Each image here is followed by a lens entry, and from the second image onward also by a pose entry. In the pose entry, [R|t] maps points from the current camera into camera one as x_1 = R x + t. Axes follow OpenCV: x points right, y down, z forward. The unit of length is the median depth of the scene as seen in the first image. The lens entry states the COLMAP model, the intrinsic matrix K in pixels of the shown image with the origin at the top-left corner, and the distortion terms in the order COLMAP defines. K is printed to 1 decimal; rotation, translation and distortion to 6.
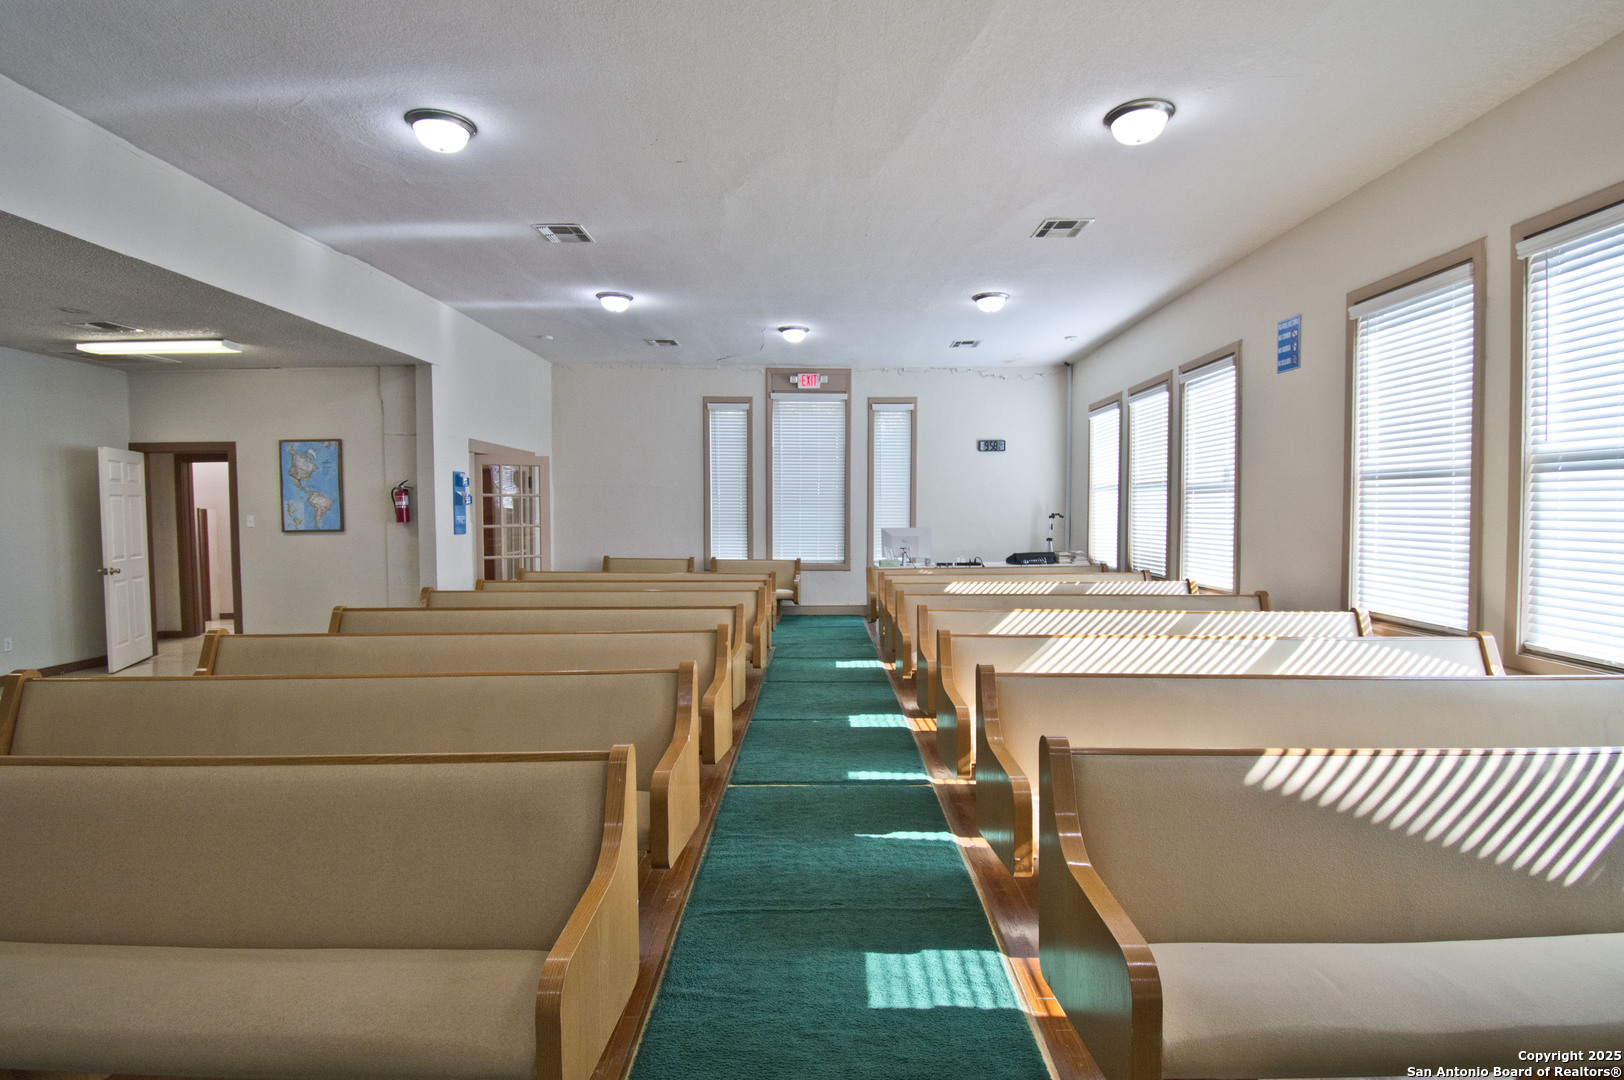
lens RADIAL K [[781.1, 0, 812.1], [0, 781.1, 539.1], [0, 0, 1]] dist [0.001501, 0.000085]
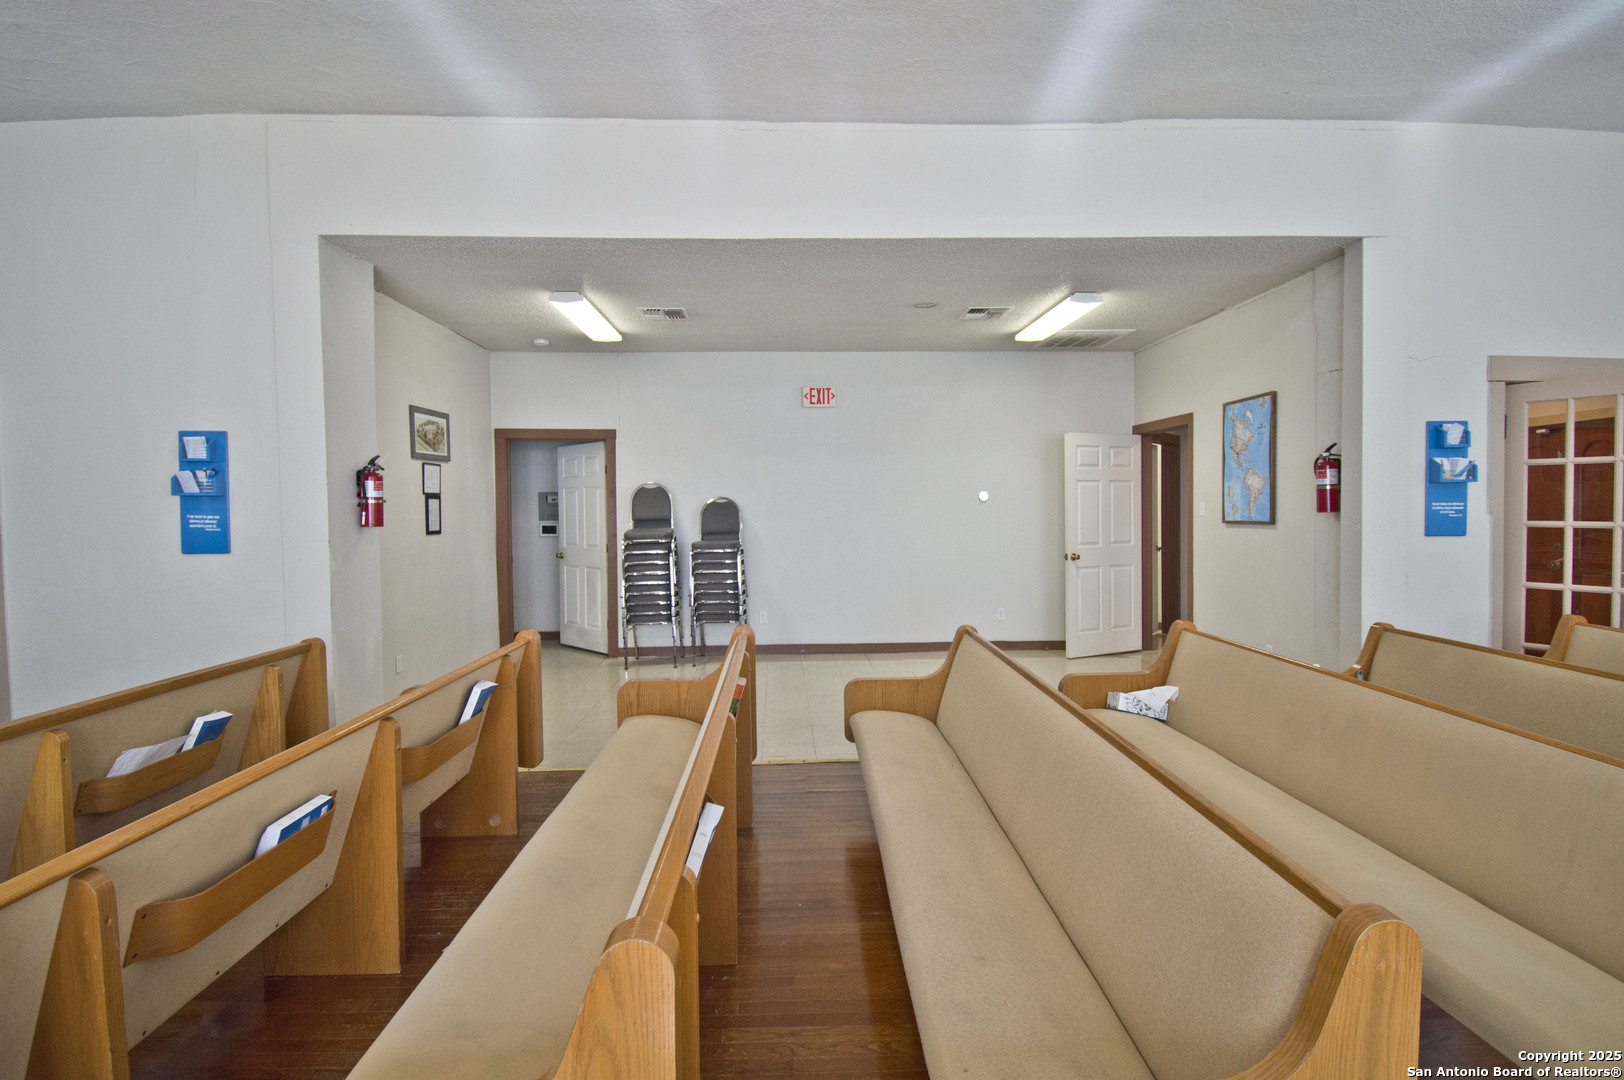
lens RADIAL K [[781.1, 0, 813.7], [0, 781.1, 528.7], [0, 0, 1]] dist [0.001501, 0.000085]
pose [[0.042466, 0.035440, -0.998469, 0.075354], [-0.037295, 0.998730, 0.033863, -0.014494], [0.998402, 0.035800, 0.043734, 0.565344]]
